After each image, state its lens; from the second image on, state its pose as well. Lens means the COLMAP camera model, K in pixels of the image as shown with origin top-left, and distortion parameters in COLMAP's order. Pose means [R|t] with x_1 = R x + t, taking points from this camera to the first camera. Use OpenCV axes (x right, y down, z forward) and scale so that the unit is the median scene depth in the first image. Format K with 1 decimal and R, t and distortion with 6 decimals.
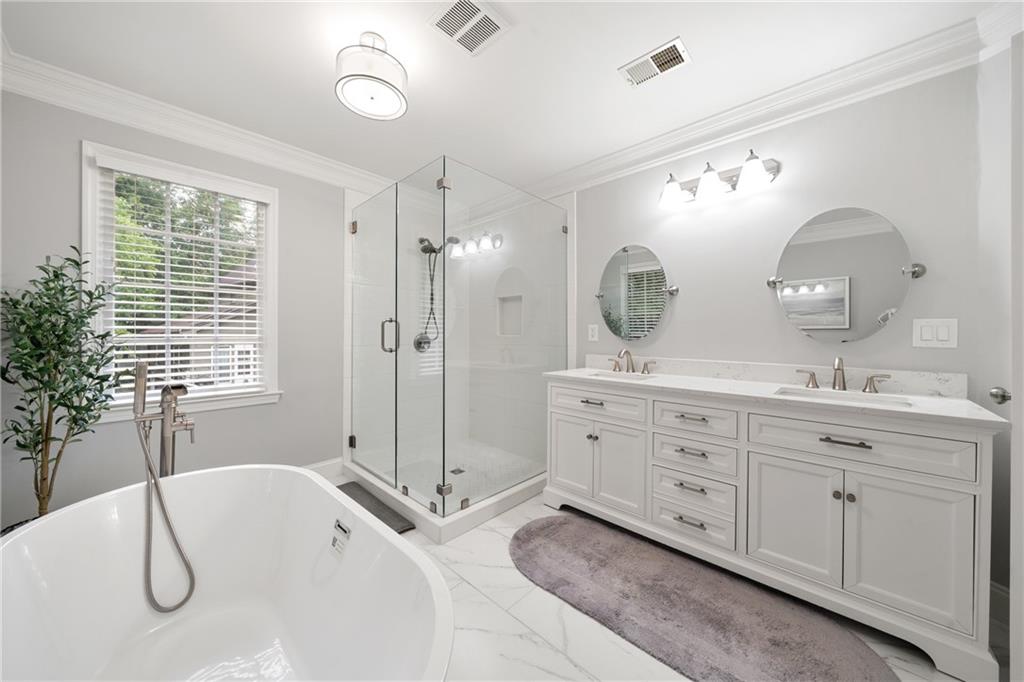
lens RADIAL K [[354.5, 0, 506.1], [0, 354.5, 335.9], [0, 0, 1]] dist [-0.000305, -0.000082]
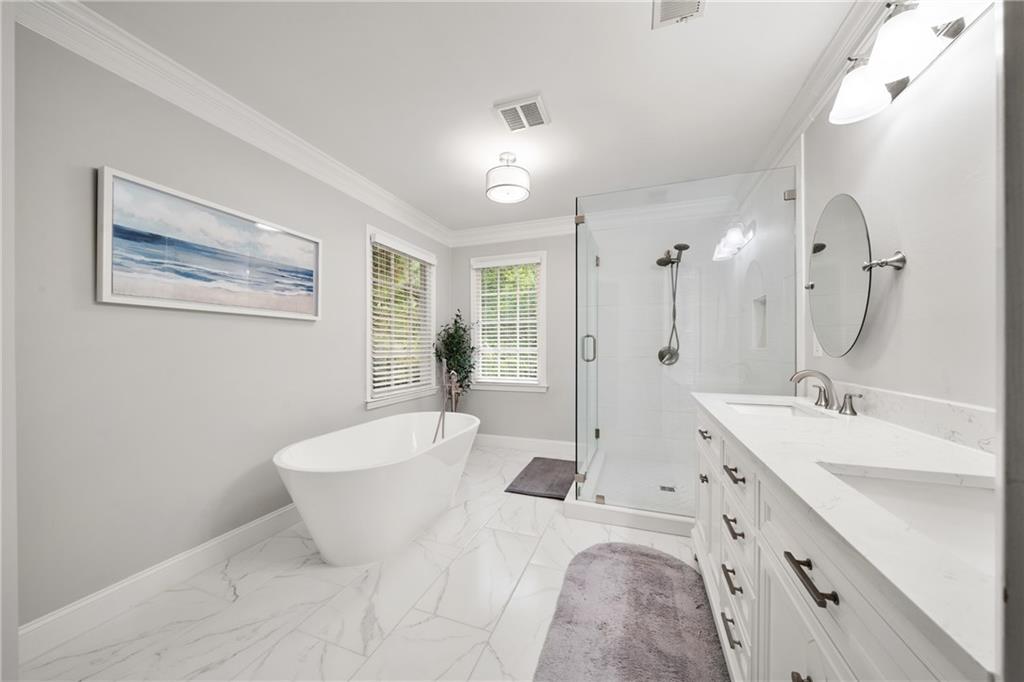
lens RADIAL K [[354.5, 0, 506.5], [0, 354.5, 345.5], [0, 0, 1]] dist [-0.000305, -0.000082]
pose [[0.405748, -0.008205, -0.913948, 0.727636], [-0.003885, 0.999935, -0.010702, 0.005037], [0.913977, 0.007893, 0.405690, 0.259958]]
